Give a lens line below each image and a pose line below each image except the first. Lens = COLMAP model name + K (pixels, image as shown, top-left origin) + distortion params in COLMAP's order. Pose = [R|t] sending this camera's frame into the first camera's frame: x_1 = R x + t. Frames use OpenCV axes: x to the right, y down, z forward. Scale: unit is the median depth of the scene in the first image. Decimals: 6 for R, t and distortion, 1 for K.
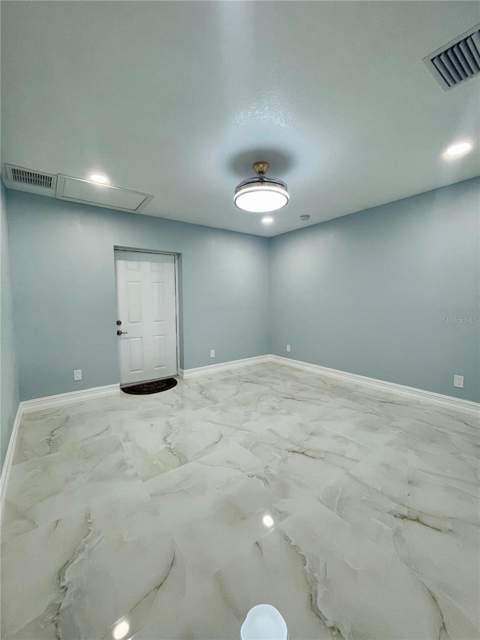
lens RADIAL K [[259.0, 0, 250.3], [0, 259.0, 320.9], [0, 0, 1]] dist [-0.003743, 0.000543]
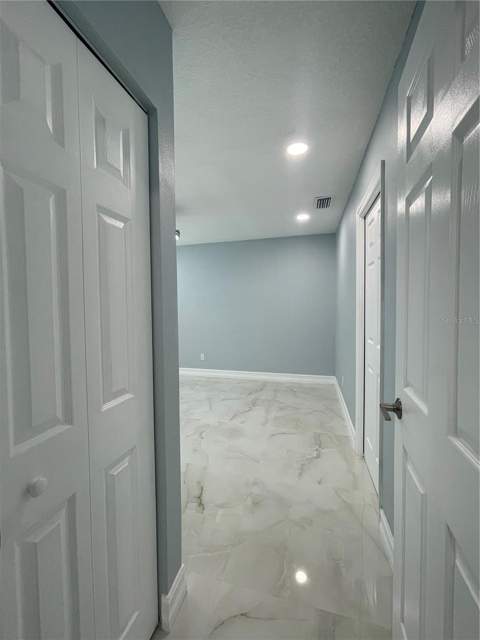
lens RADIAL K [[259.0, 0, 240.8], [0, 259.0, 318.9], [0, 0, 1]] dist [-0.003743, 0.000543]
pose [[-0.598696, -0.014212, 0.800850, -1.433671], [0.094090, 0.991672, 0.087938, -0.147806], [-0.795431, 0.128000, -0.592373, 1.836760]]
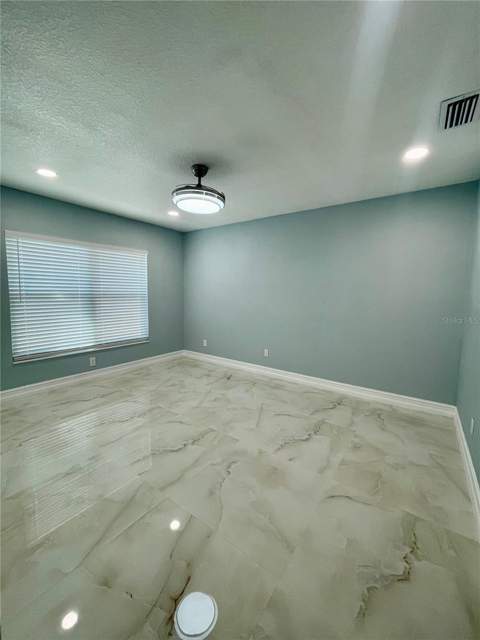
lens RADIAL K [[259.0, 0, 238.0], [0, 259.0, 317.2], [0, 0, 1]] dist [-0.003743, 0.000543]
pose [[-0.273210, -0.080499, 0.958580, -1.209004], [0.073705, 0.991811, 0.104297, -0.134169], [-0.959127, 0.099147, -0.265040, 1.516532]]
